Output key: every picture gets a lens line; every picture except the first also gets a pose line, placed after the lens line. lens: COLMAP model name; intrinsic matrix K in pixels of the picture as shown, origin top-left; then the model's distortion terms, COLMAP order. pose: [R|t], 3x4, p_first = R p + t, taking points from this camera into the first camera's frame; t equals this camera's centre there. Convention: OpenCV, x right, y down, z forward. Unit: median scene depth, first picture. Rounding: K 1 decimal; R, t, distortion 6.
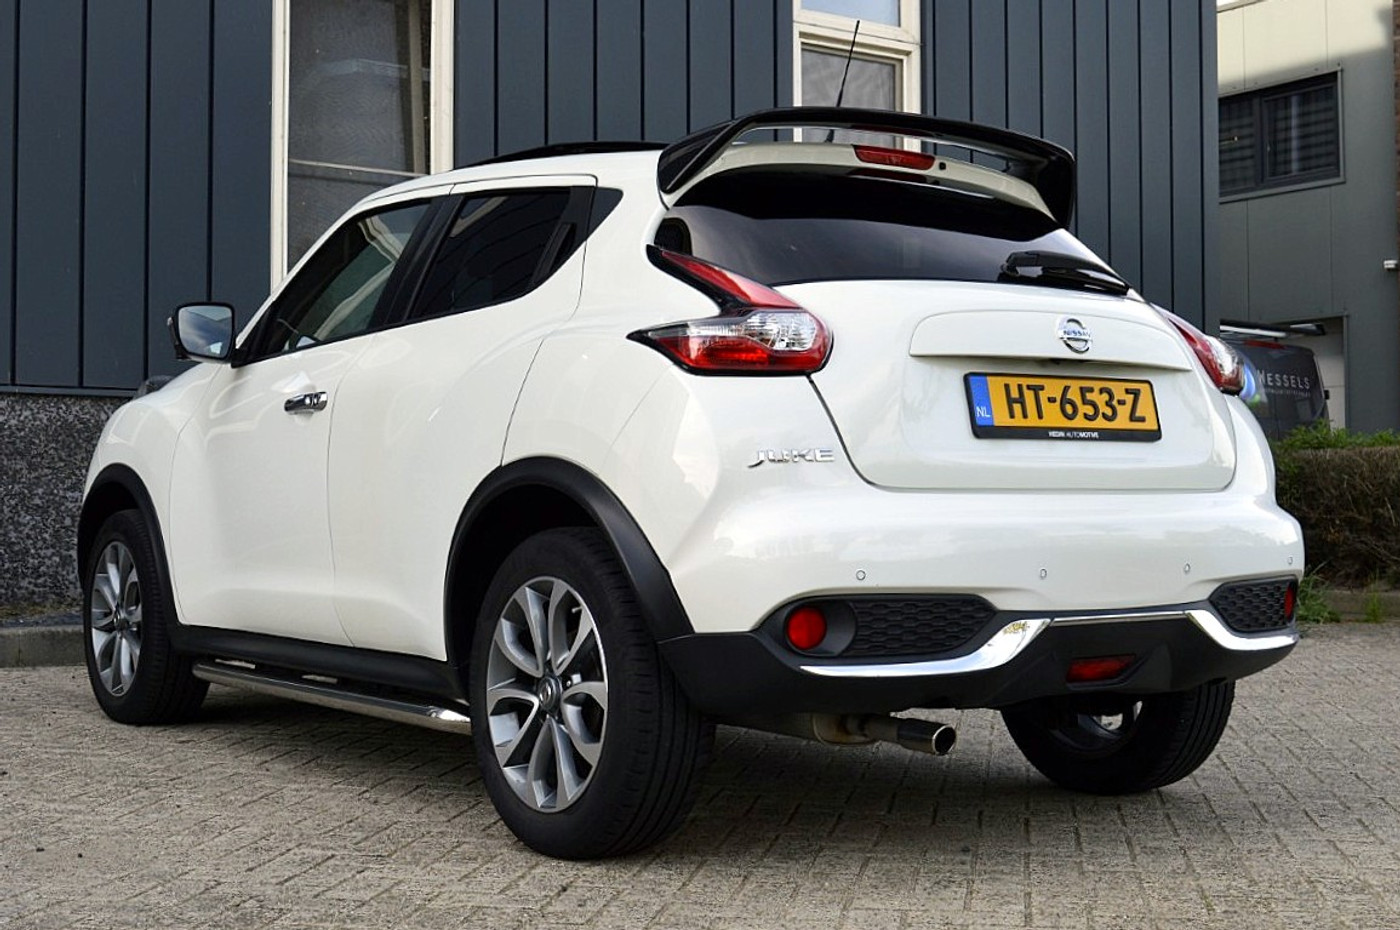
lens RADIAL K [[1936.8, 0, 700.0], [0, 1936.8, 465.0], [0, 0, 1]] dist [-0.008262, -0.000448]
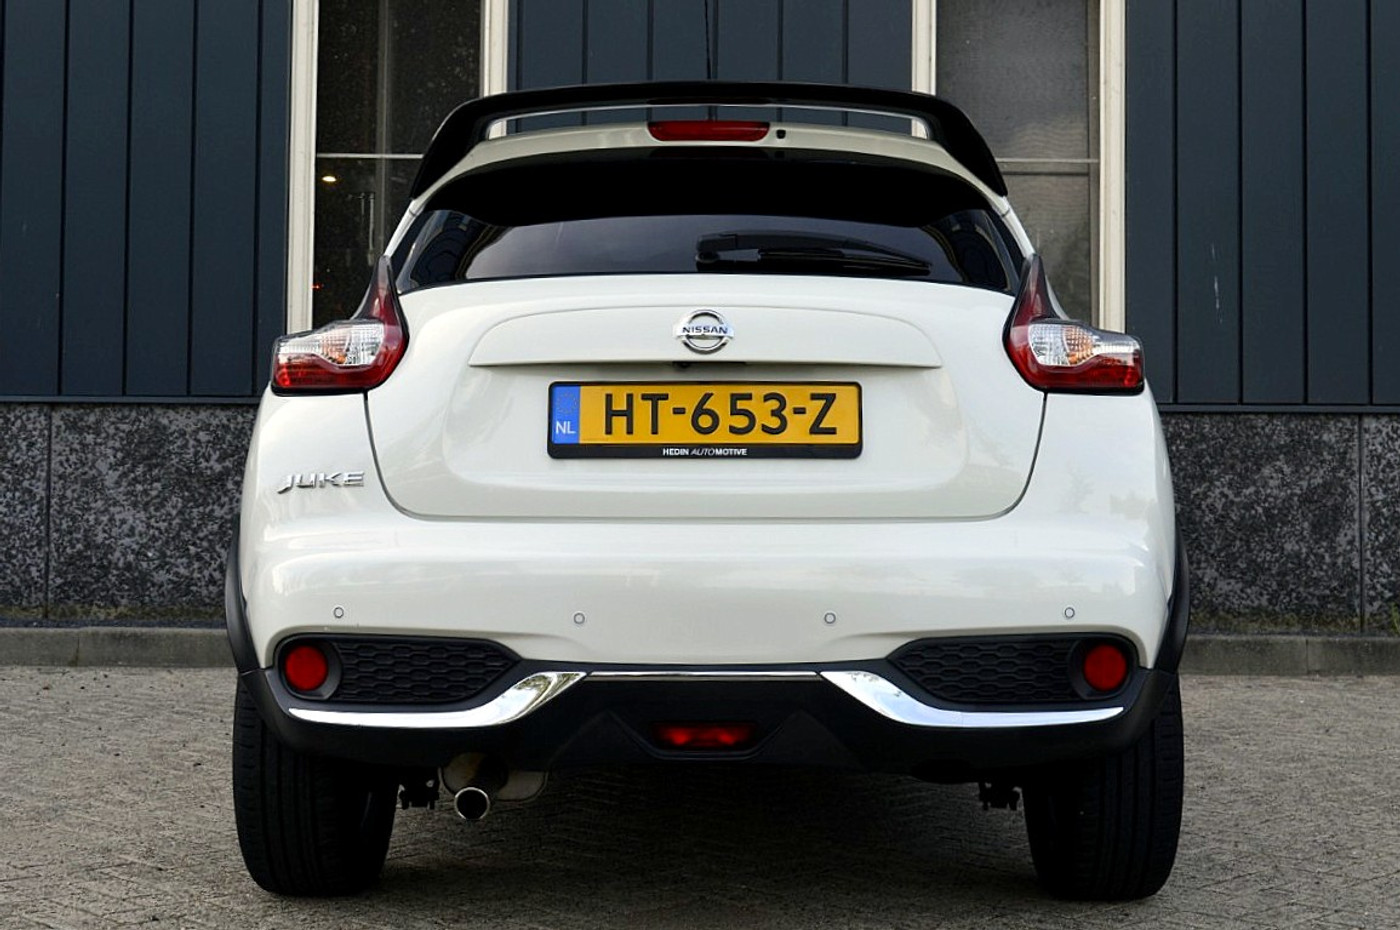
lens RADIAL K [[2028.3, 0, 716.1], [0, 2028.3, 463.4], [0, 0, 1]] dist [-0.022605, -0.017197]
pose [[0.817666, -0.007264, -0.575647, 0.697495], [0.006369, 0.999973, -0.003571, -0.007722], [0.575657, -0.000747, 0.817691, 0.292061]]
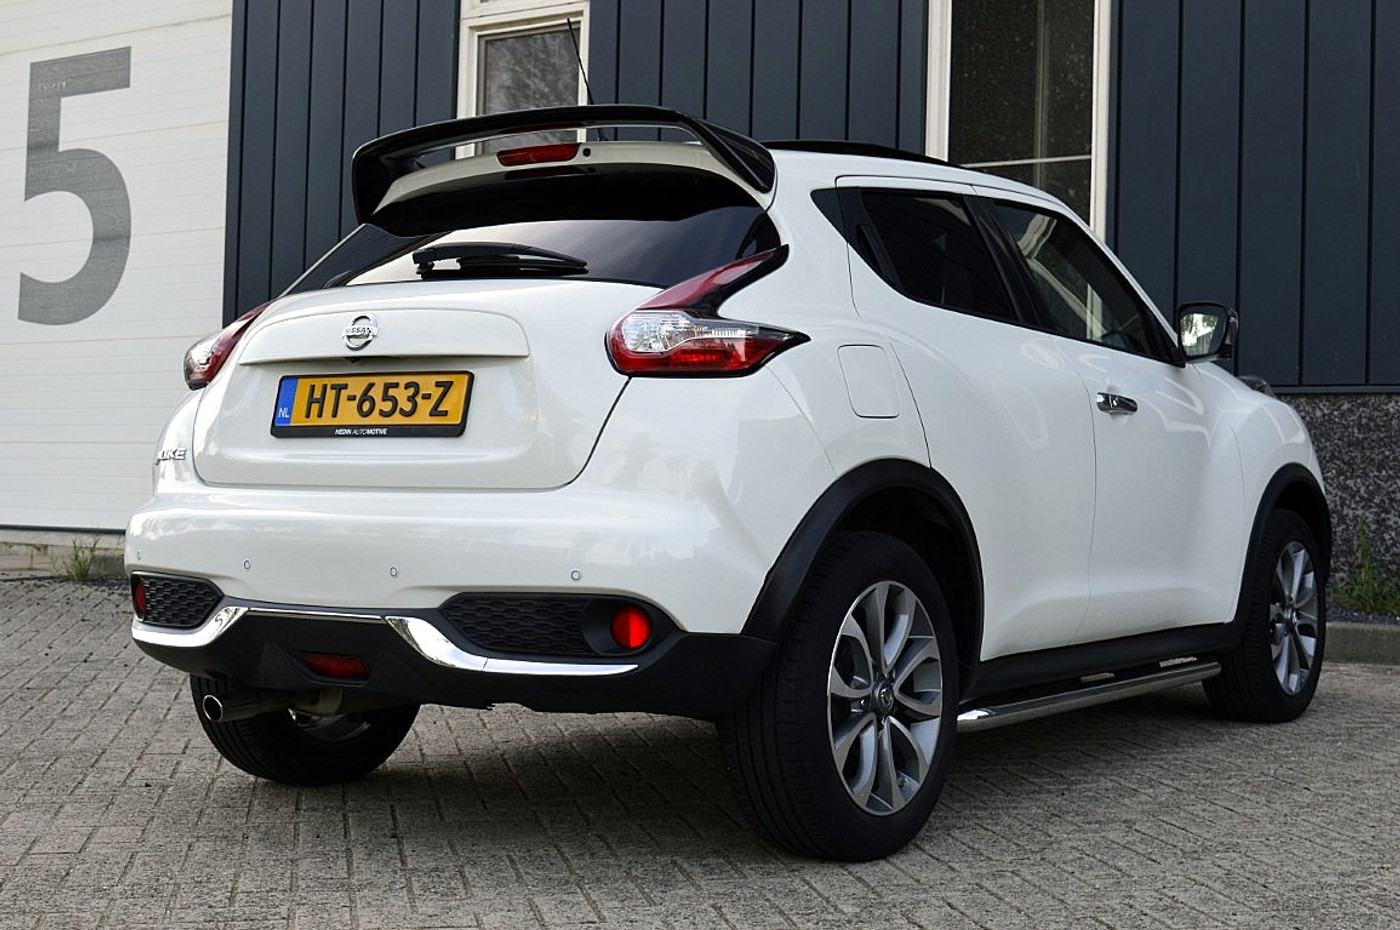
lens RADIAL K [[1936.8, 0, 700.0], [0, 1936.8, 465.0], [0, 0, 1]] dist [-0.008262, -0.000448]
pose [[0.362100, -0.000105, -0.932139, 1.189798], [0.001347, 0.999999, 0.000410, 0.001239], [0.932138, -0.001404, 0.362100, 0.801106]]
